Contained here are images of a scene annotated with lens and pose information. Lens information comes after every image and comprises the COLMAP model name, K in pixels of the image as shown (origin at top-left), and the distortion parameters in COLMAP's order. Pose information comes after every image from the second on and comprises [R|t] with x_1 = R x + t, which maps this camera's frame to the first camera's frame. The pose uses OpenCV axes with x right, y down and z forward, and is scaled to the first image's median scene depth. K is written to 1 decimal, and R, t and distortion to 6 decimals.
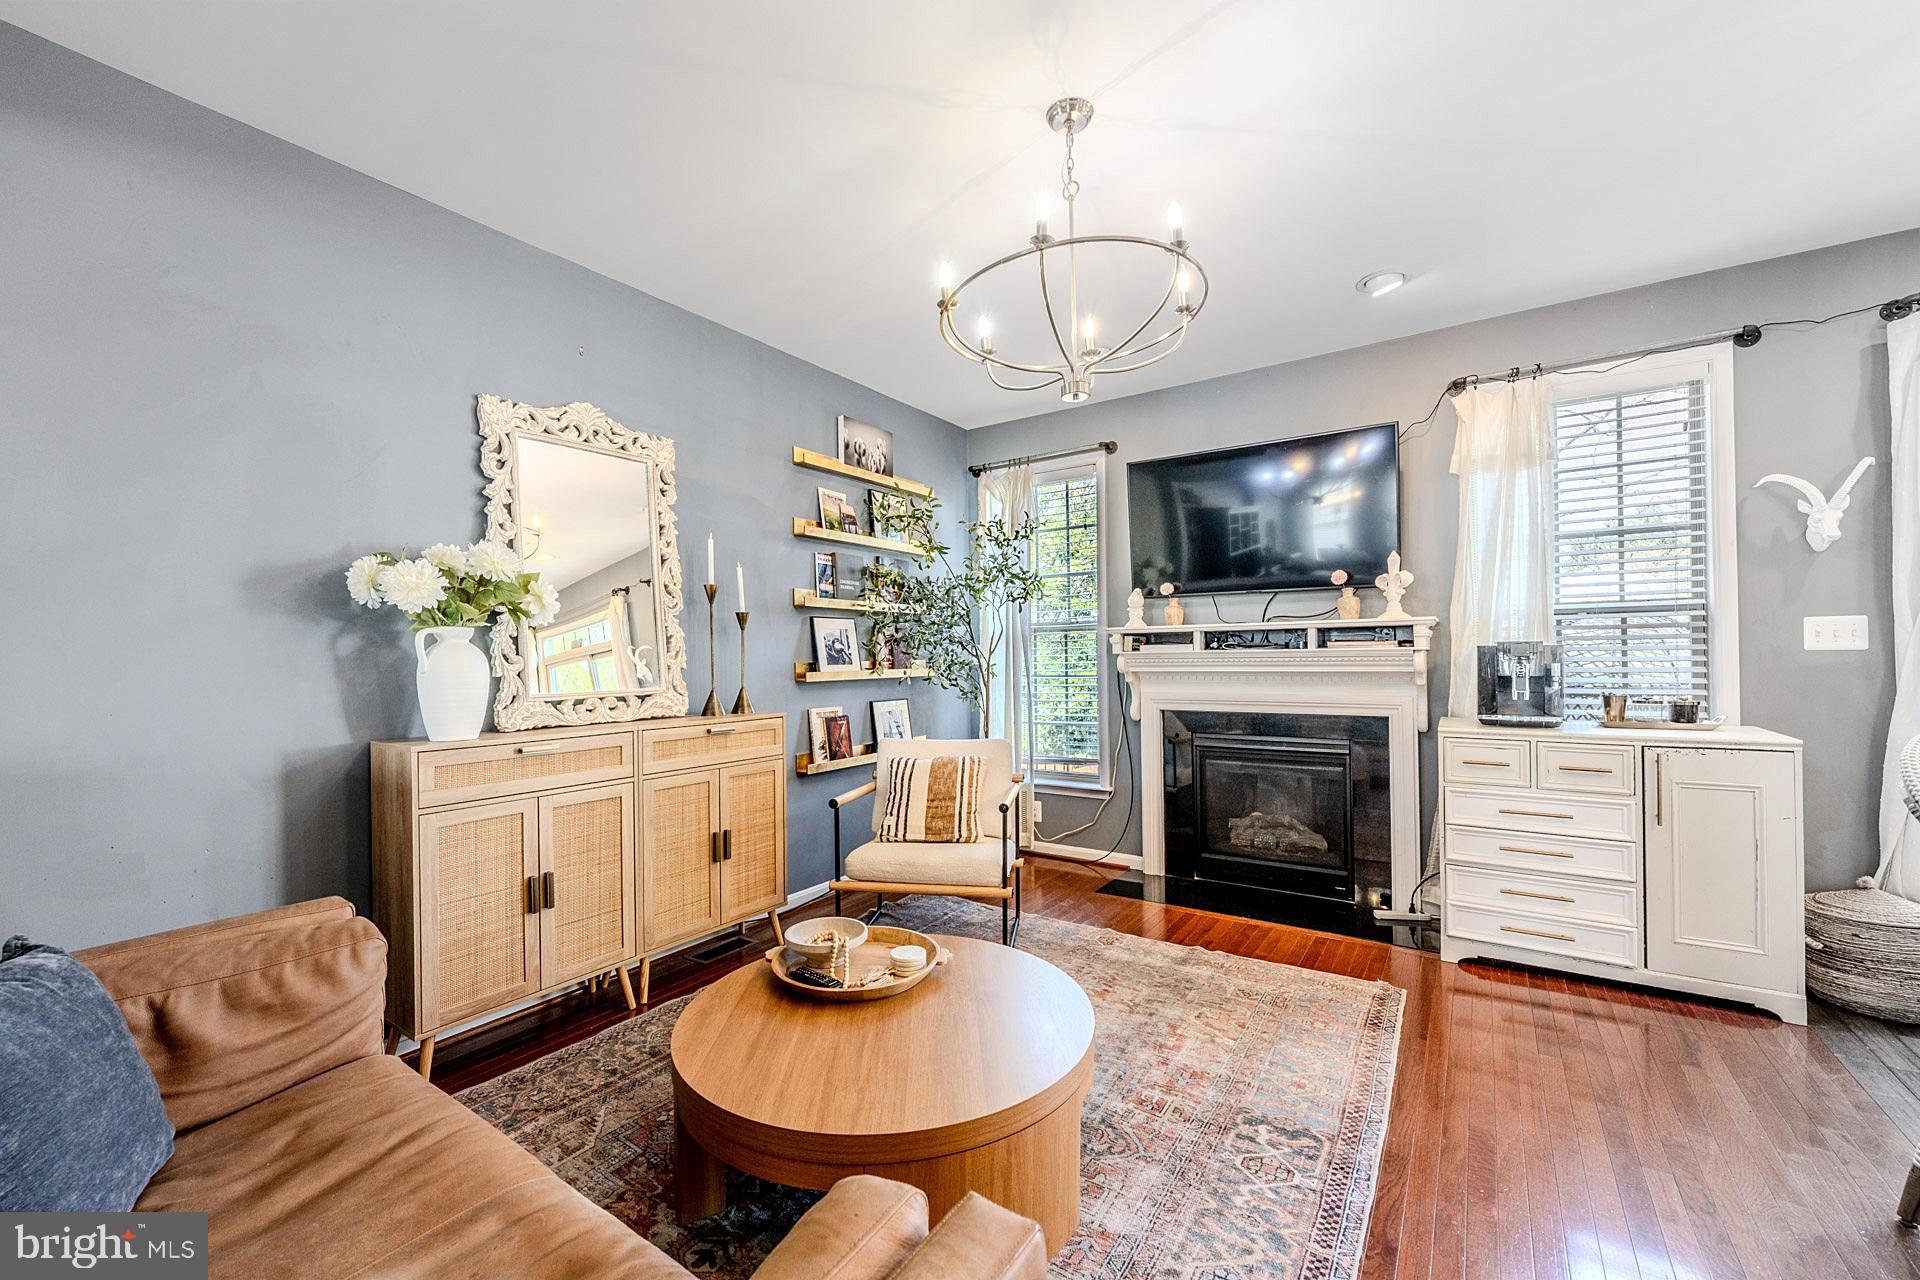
lens RADIAL K [[763.6, 0, 953.1], [0, 763.6, 650.7], [0, 0, 1]] dist [-0.002848, 0.000427]
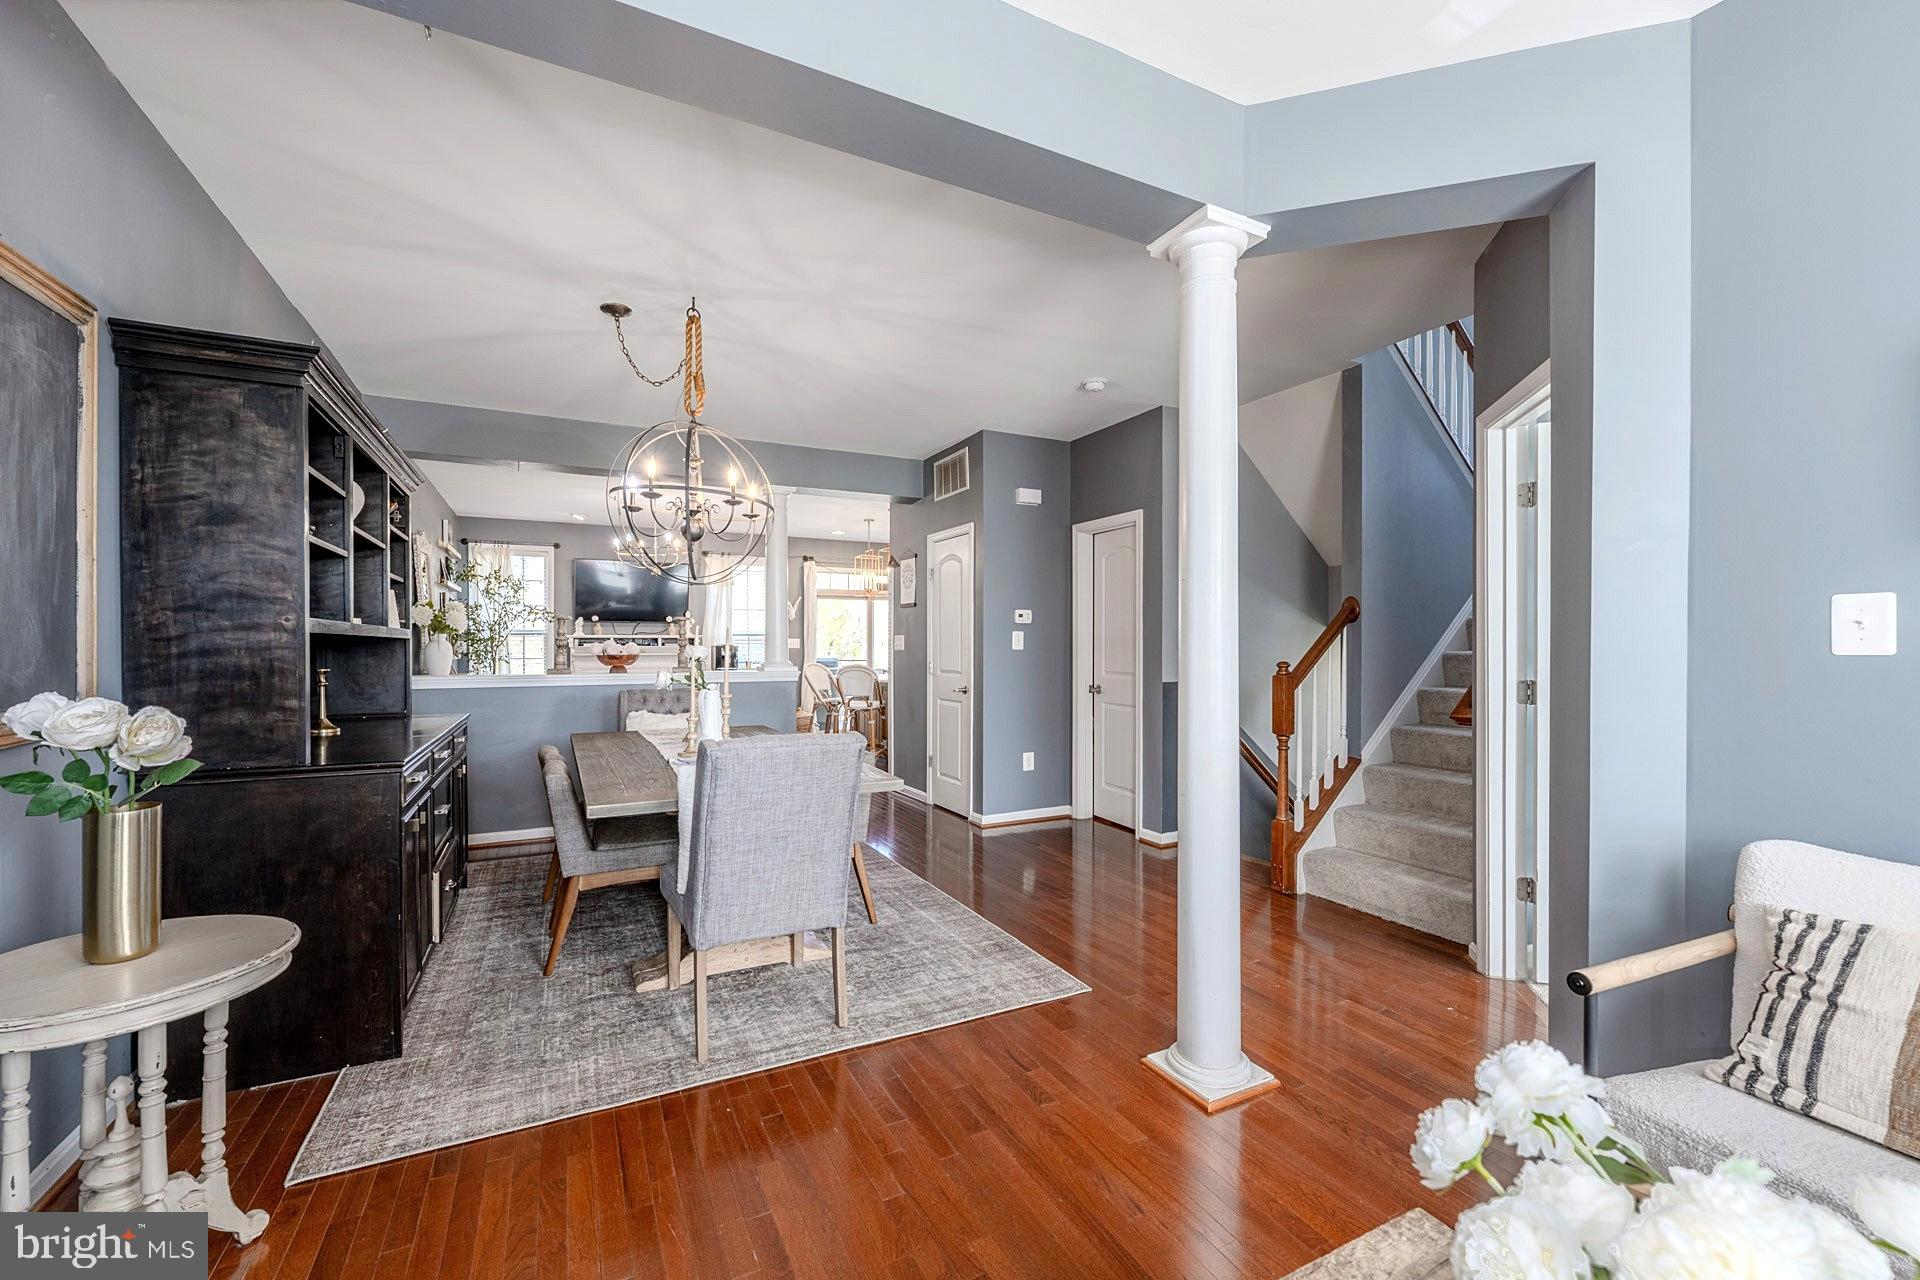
lens RADIAL K [[763.6, 0, 957.4], [0, 763.6, 644.4], [0, 0, 1]] dist [-0.002848, 0.000427]
pose [[0.469169, 0.012366, 0.883022, -1.198965], [-0.009136, 0.999916, -0.009149, 0.005833], [-0.883061, -0.003775, 0.469243, -0.991394]]
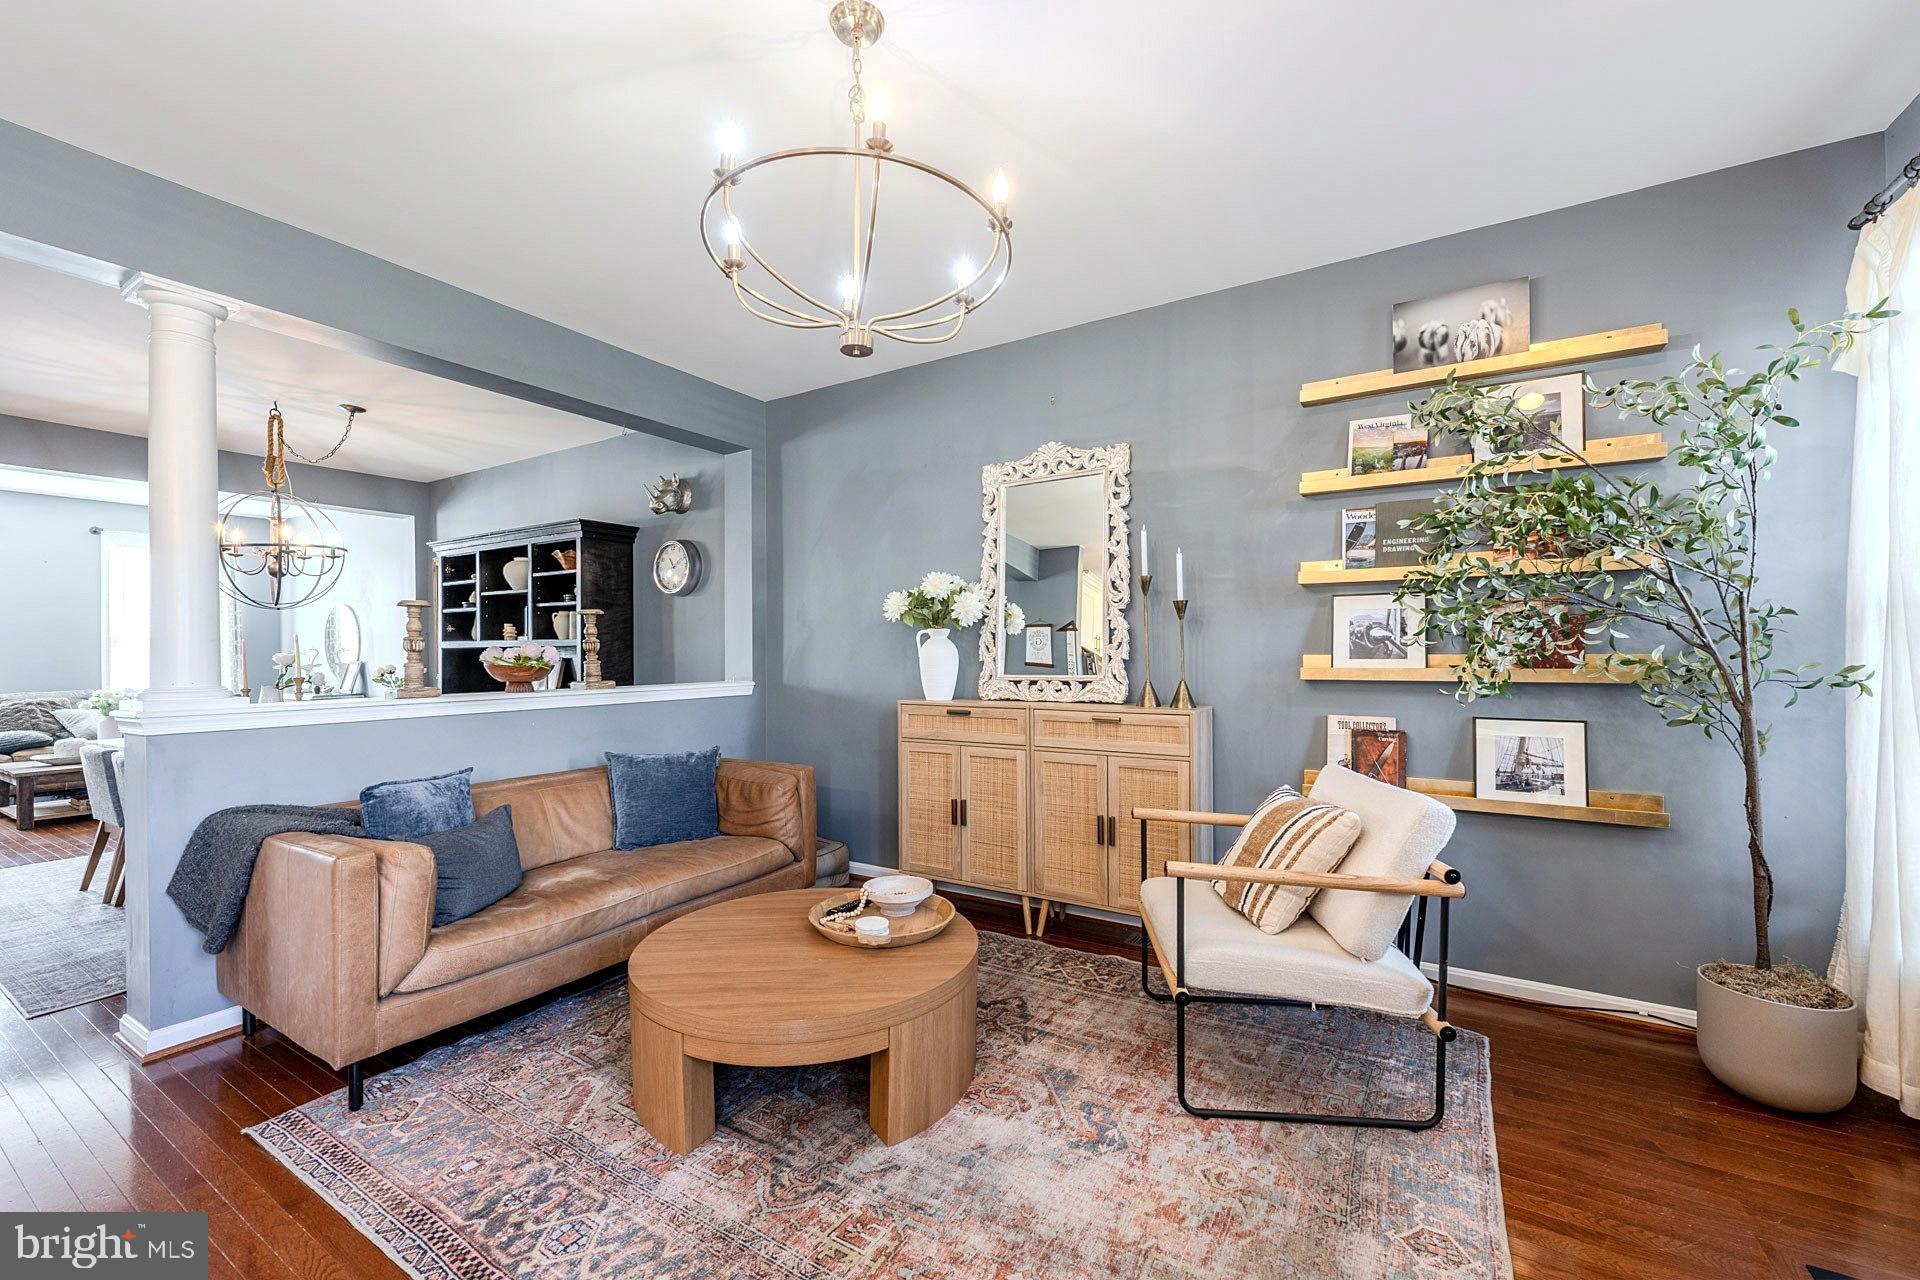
lens RADIAL K [[763.6, 0, 956.4], [0, 763.6, 650.6], [0, 0, 1]] dist [-0.002848, 0.000427]
pose [[0.057885, 0.011804, -0.998253, 0.713011], [0.011339, 0.999858, 0.012480, -0.003654], [0.998259, -0.012041, 0.057743, 0.733189]]
